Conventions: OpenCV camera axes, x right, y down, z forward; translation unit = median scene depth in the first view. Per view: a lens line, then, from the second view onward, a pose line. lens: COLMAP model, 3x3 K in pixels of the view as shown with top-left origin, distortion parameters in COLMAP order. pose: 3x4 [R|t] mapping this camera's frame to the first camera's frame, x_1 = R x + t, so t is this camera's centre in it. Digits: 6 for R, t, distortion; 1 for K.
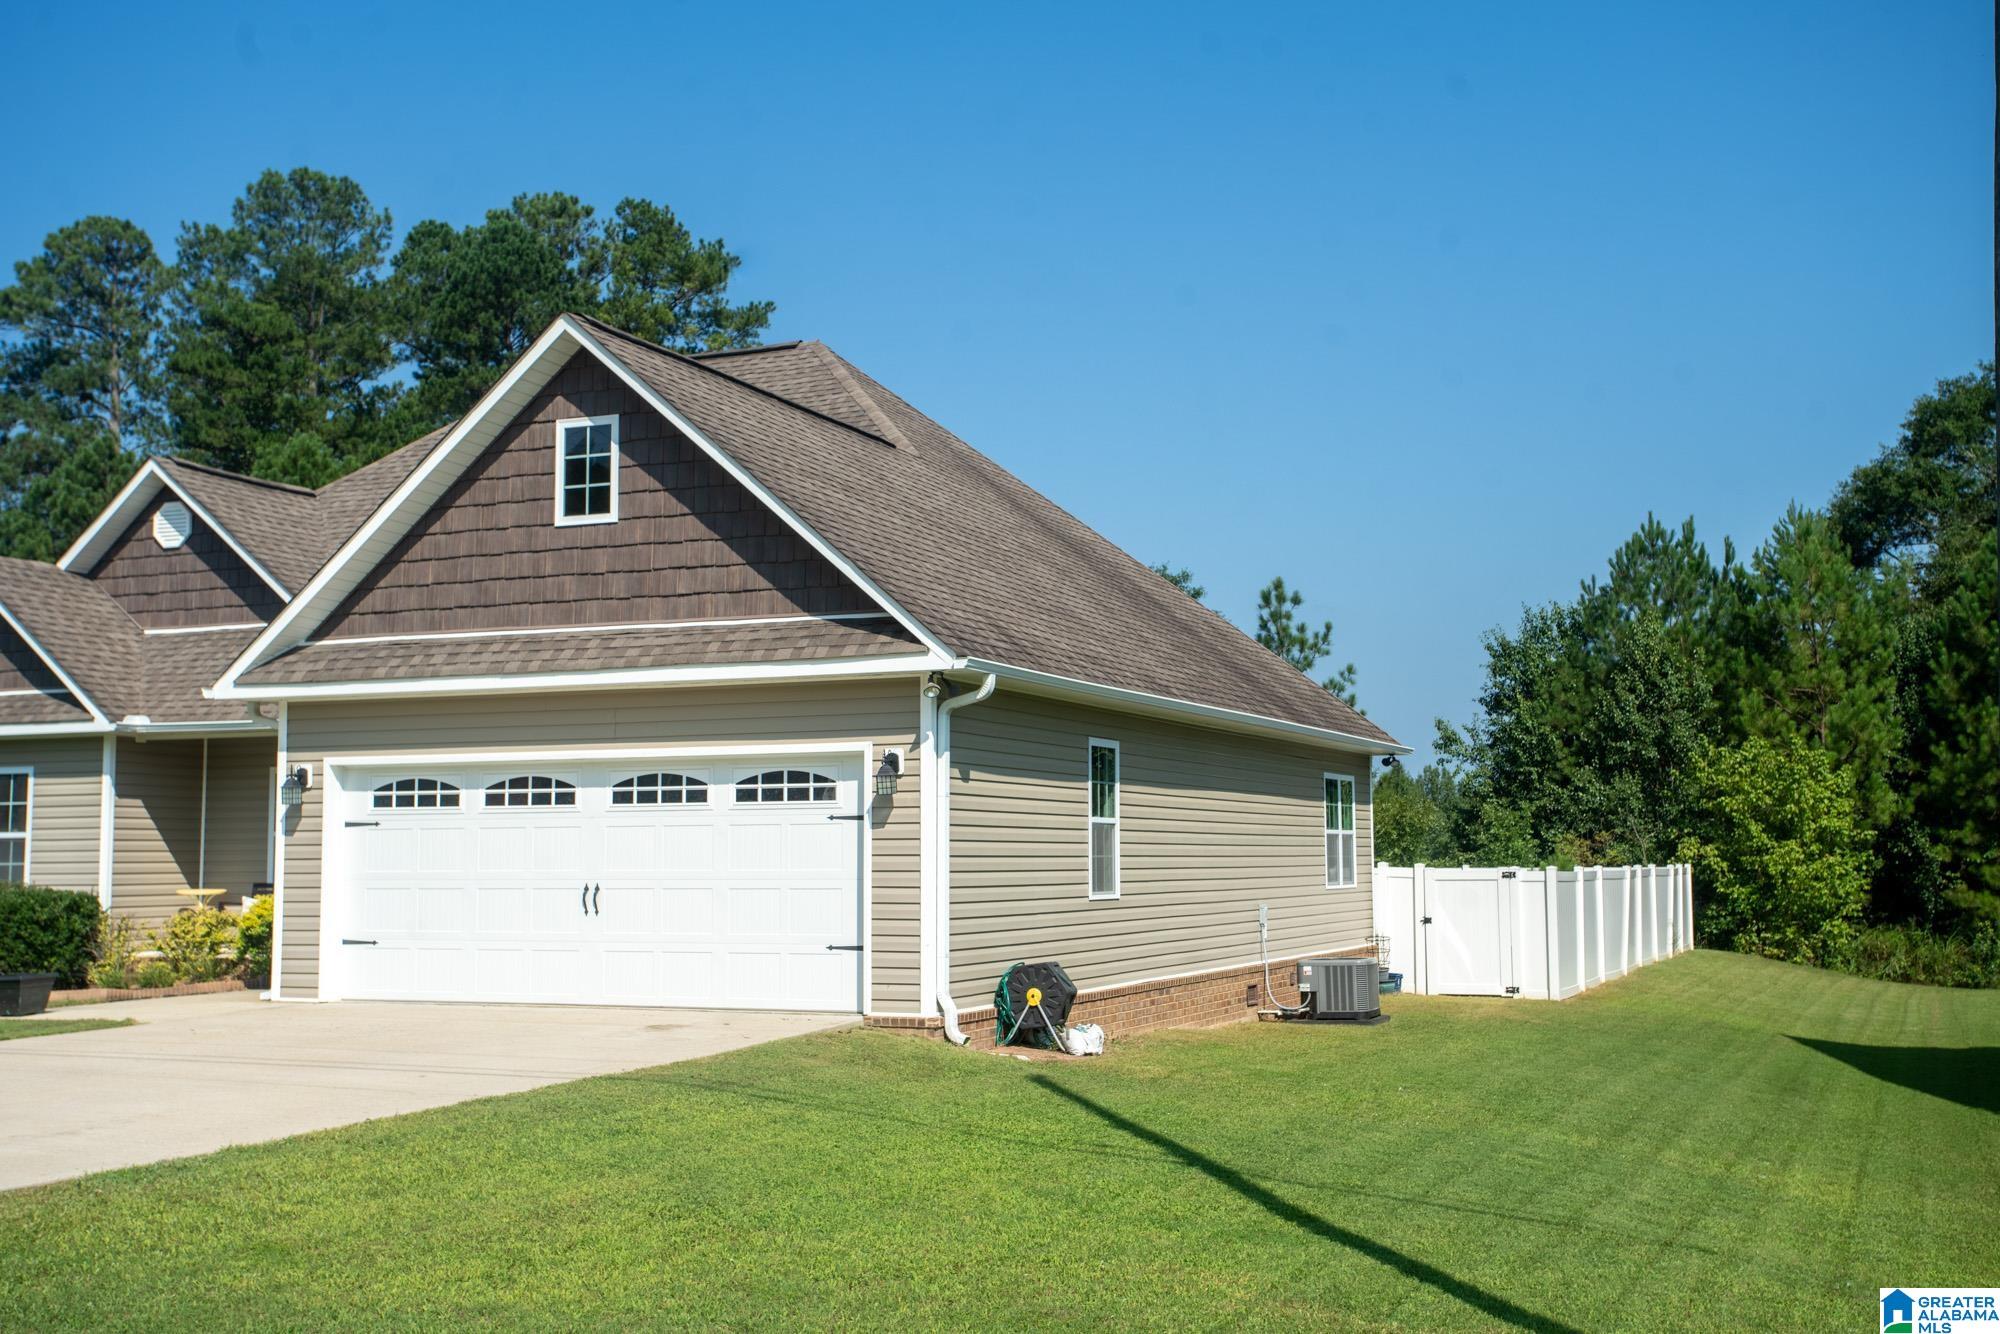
lens RADIAL K [[2167.3, 0, 991.0], [0, 2167.3, 663.3], [0, 0, 1]] dist [-0.014444, 0.206868]
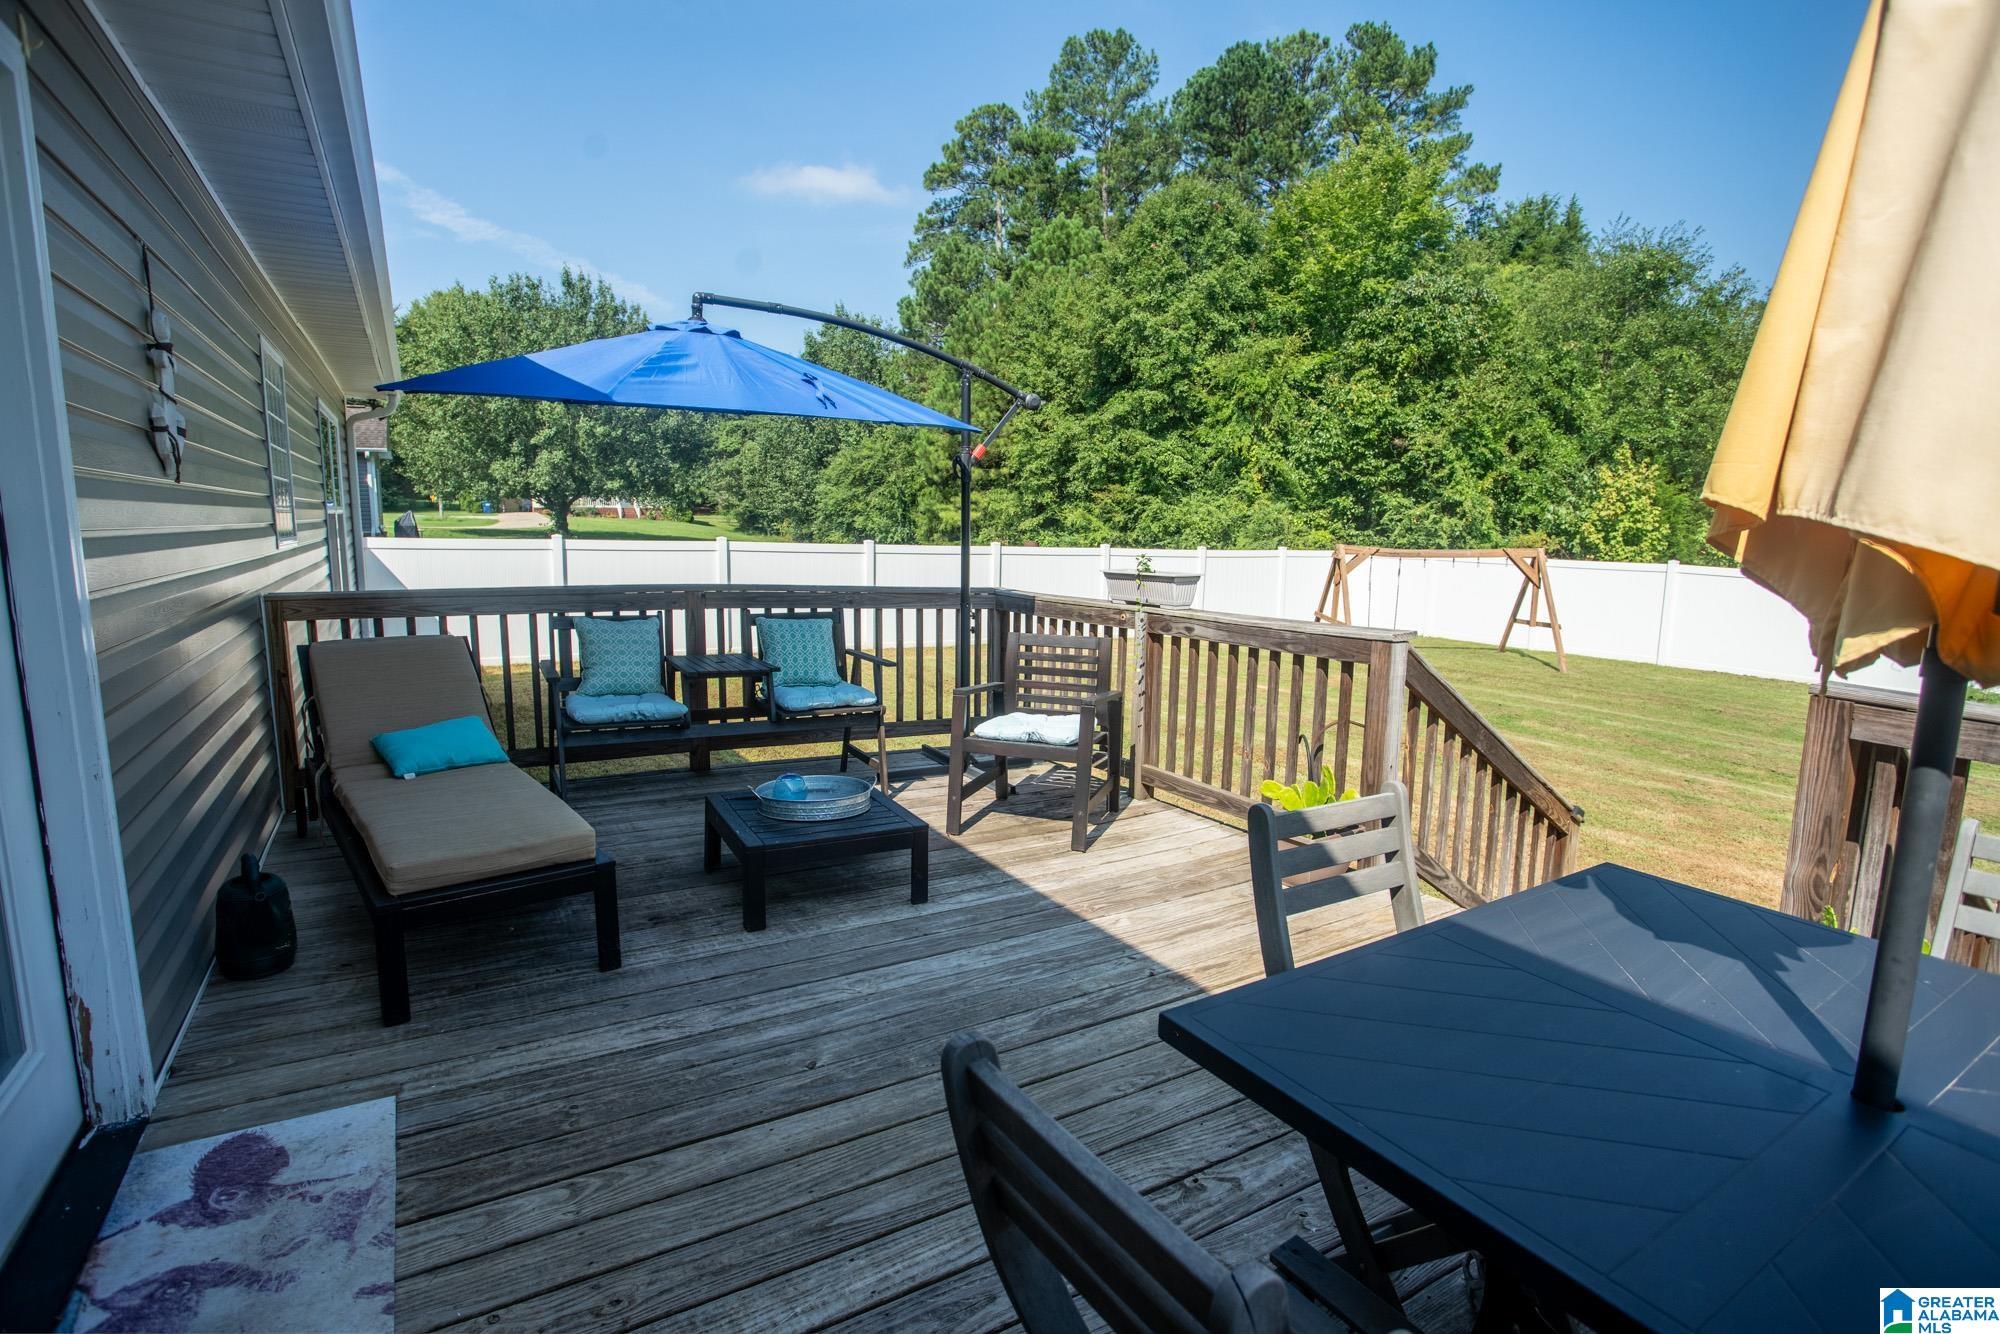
lens RADIAL K [[971.9, 0, 996.1], [0, 971.9, 664.3], [0, 0, 1]] dist [-0.082488, 0.036779]
pose [[0.812106, 0.102383, -0.574457, 0.080420], [0.033307, 0.974748, 0.220811, 0.118720], [0.582558, -0.198456, 0.788188, 1.406913]]
